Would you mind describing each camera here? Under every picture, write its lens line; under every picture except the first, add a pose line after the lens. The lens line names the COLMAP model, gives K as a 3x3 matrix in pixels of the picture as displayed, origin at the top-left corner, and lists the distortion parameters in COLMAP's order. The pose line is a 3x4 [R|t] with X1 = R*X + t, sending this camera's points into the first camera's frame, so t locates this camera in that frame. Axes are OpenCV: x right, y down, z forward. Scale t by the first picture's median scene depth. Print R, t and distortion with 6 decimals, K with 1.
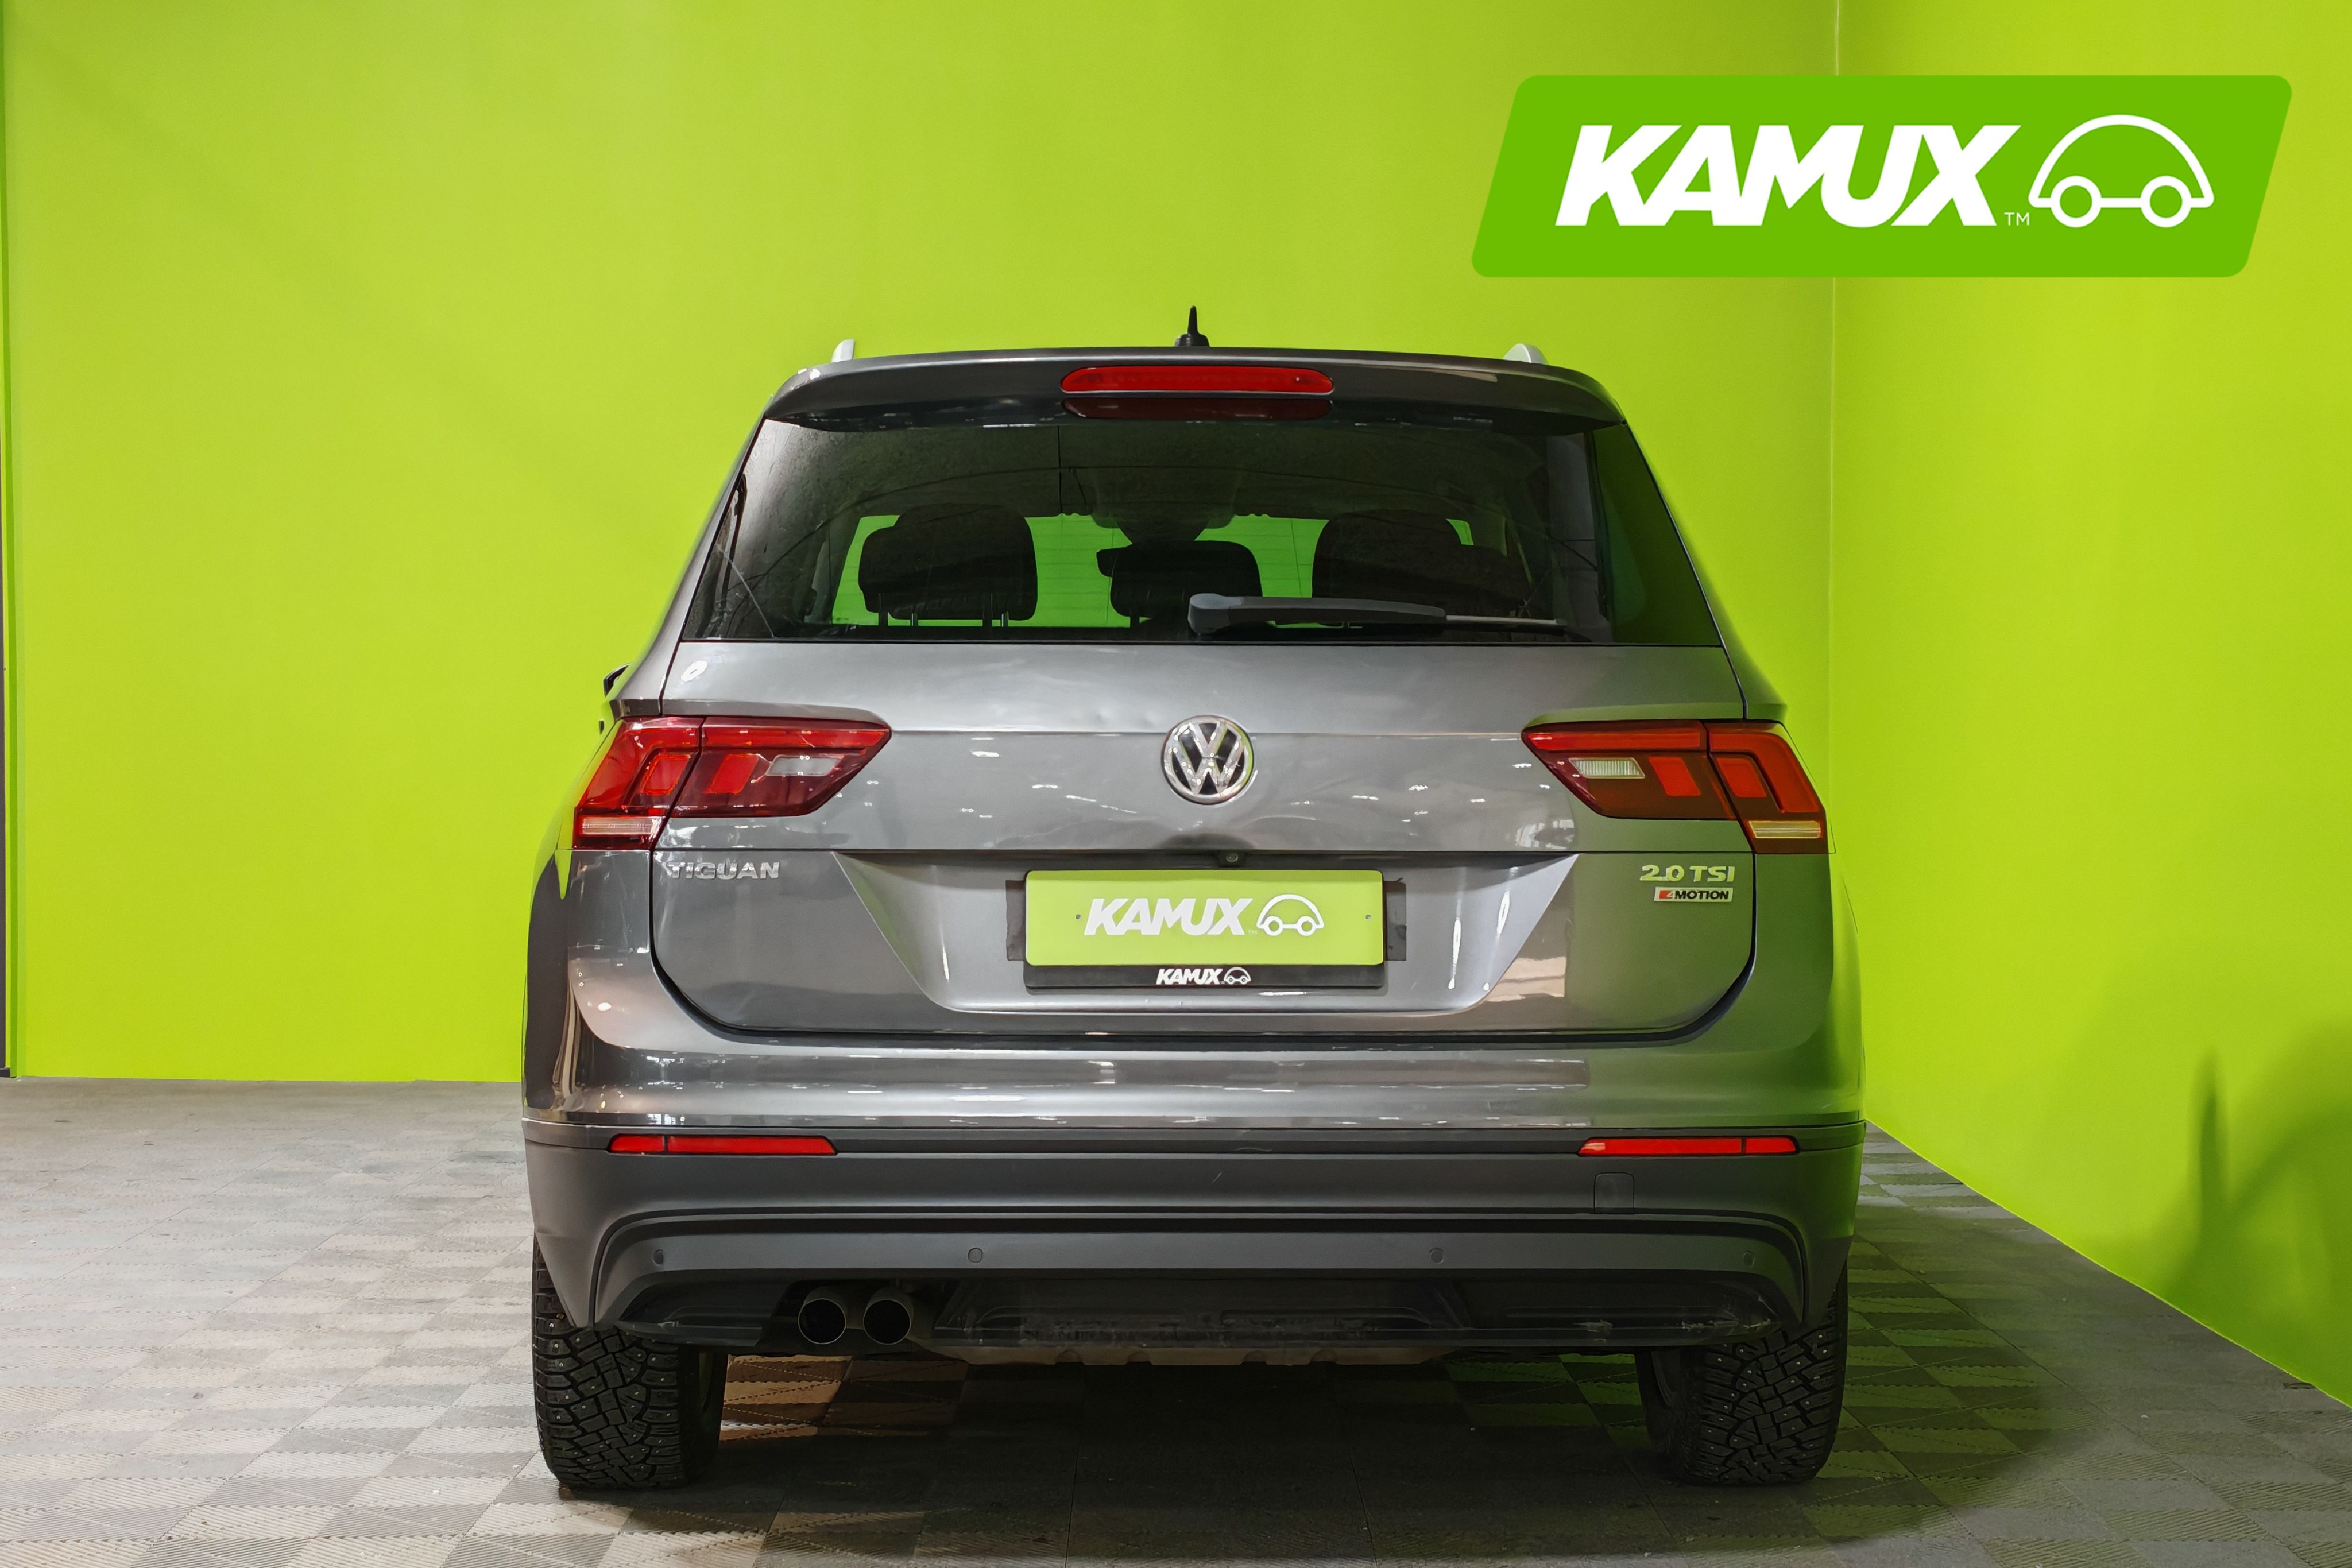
lens RADIAL K [[3999.6, 0, 1176.0], [0, 3999.6, 784.0], [0, 0, 1]] dist [0.004990, -0.020930]
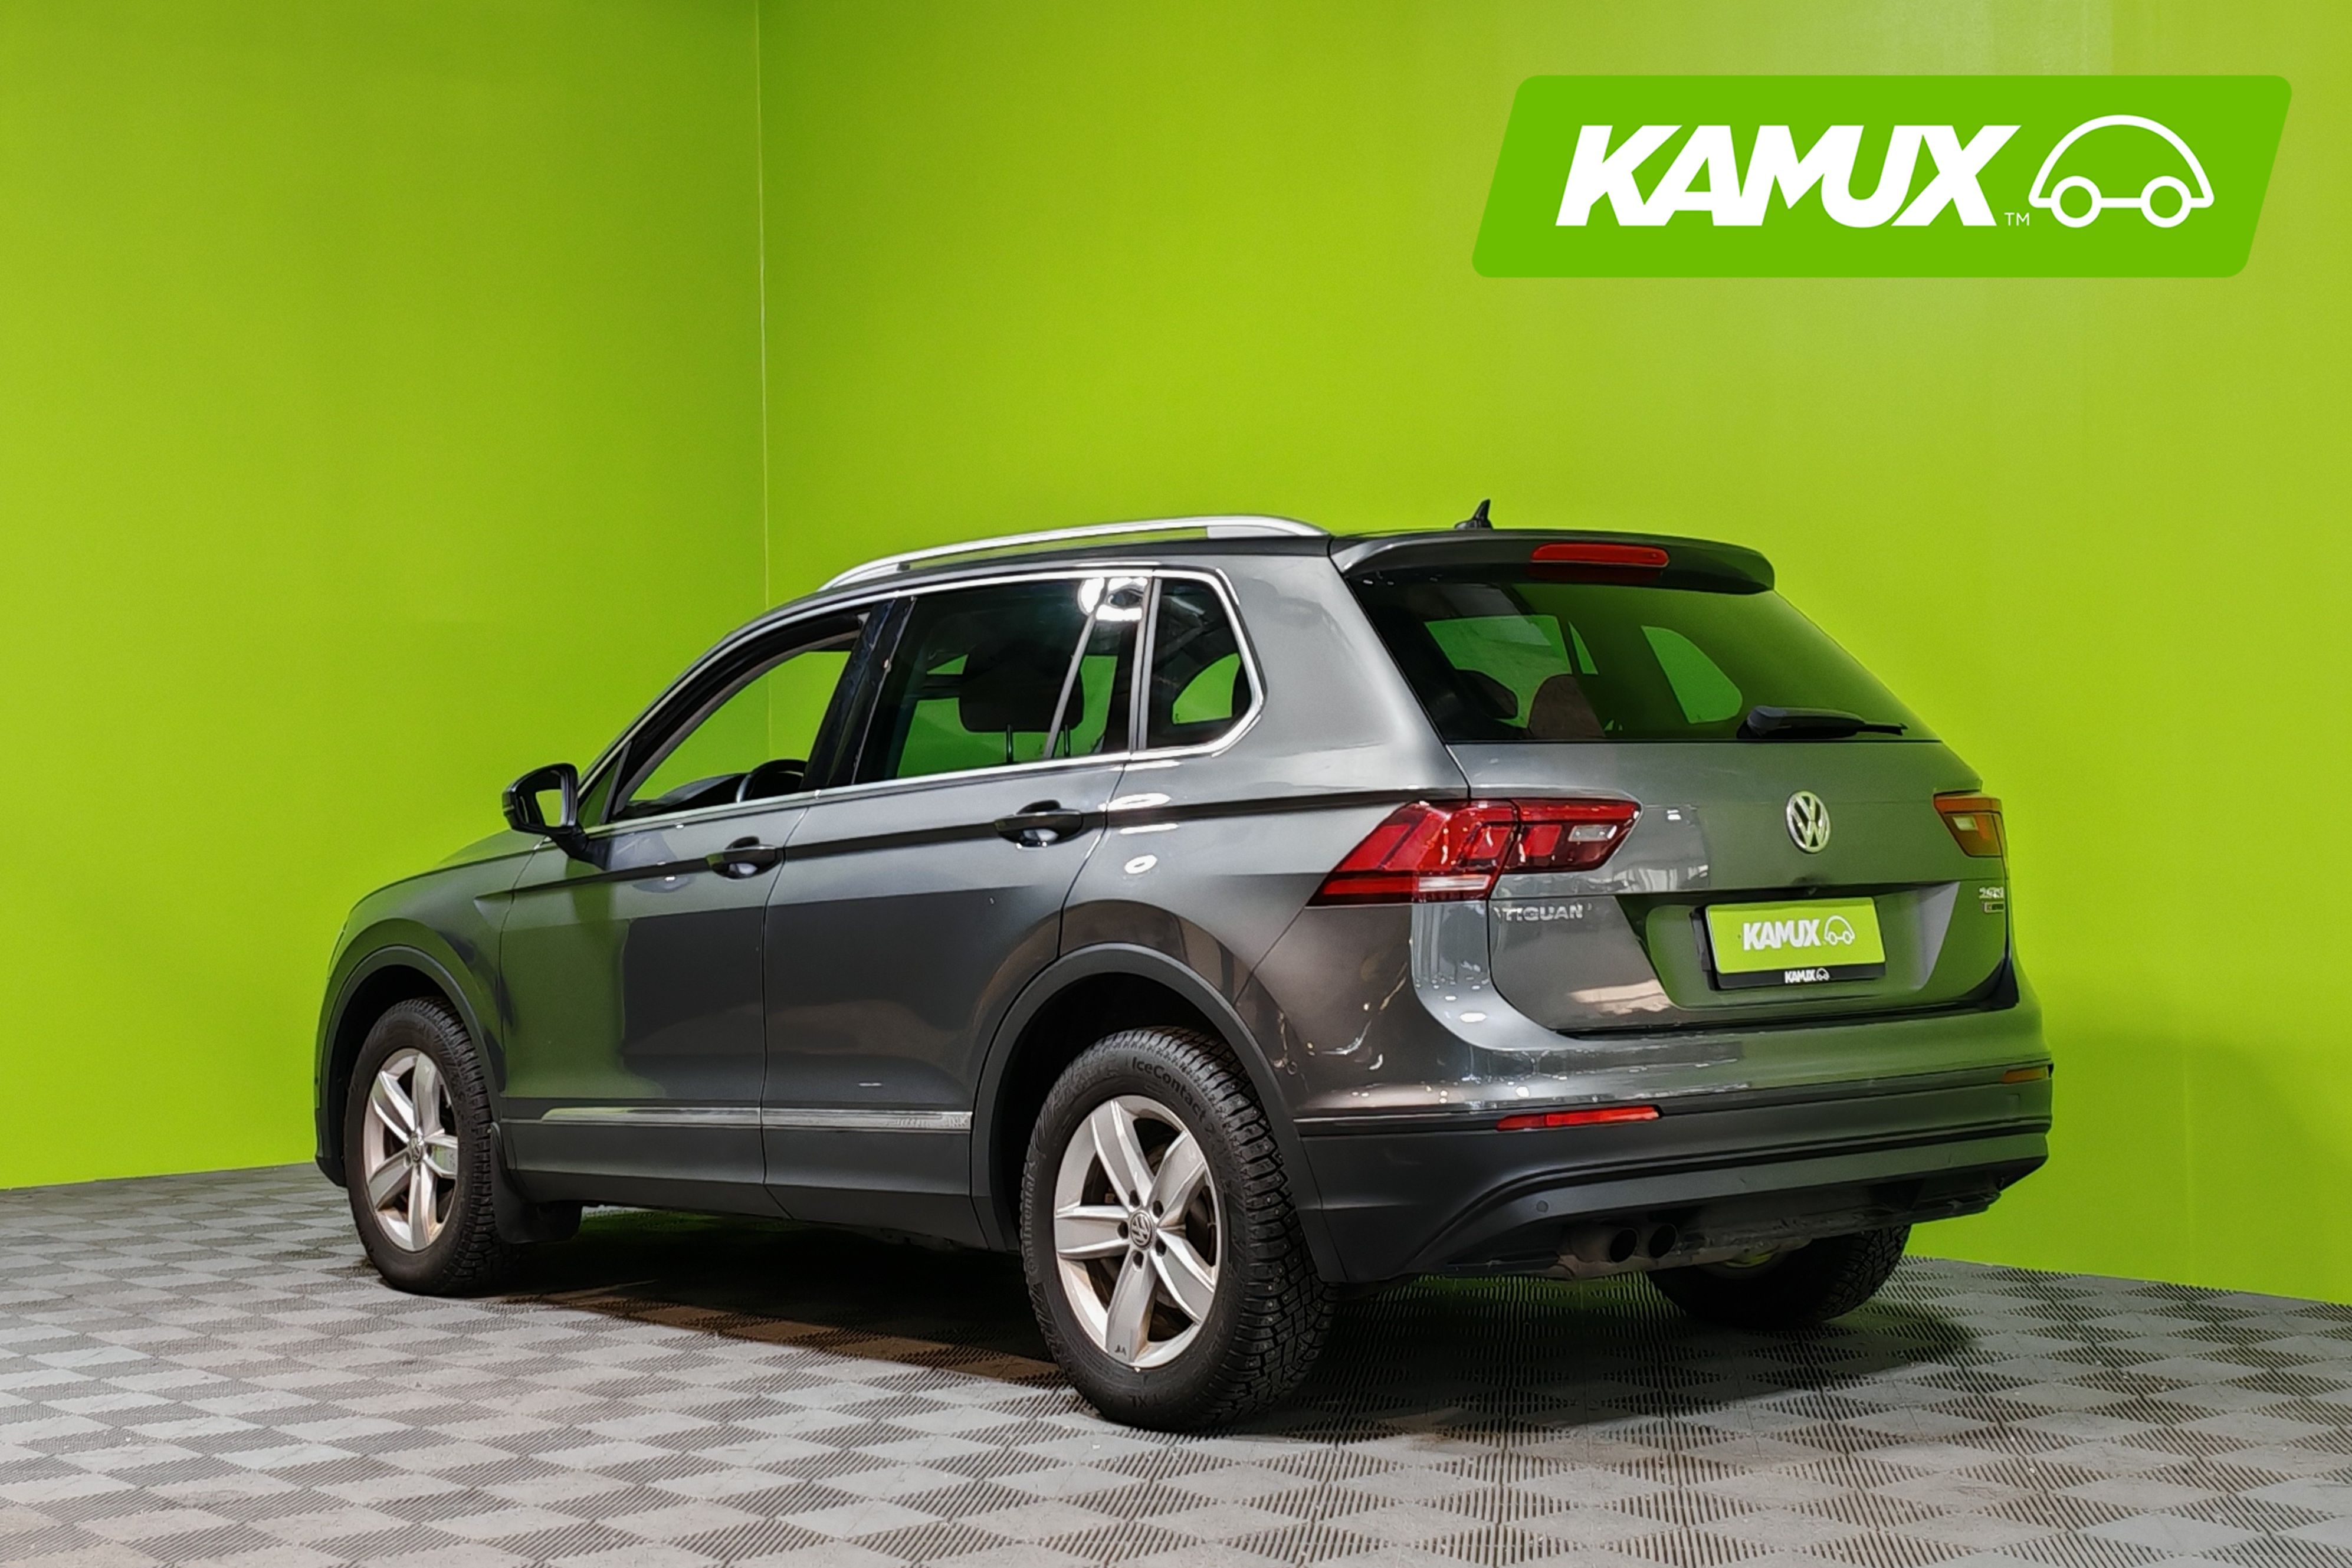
lens RADIAL K [[3318.2, 0, 1176.0], [0, 3318.2, 784.0], [0, 0, 1]] dist [0.007538, -0.000471]
pose [[0.824231, -0.015378, 0.566045, -0.833318], [0.037319, 0.998933, -0.027203, 0.004237], [-0.565022, 0.043546, 0.823926, 0.159615]]
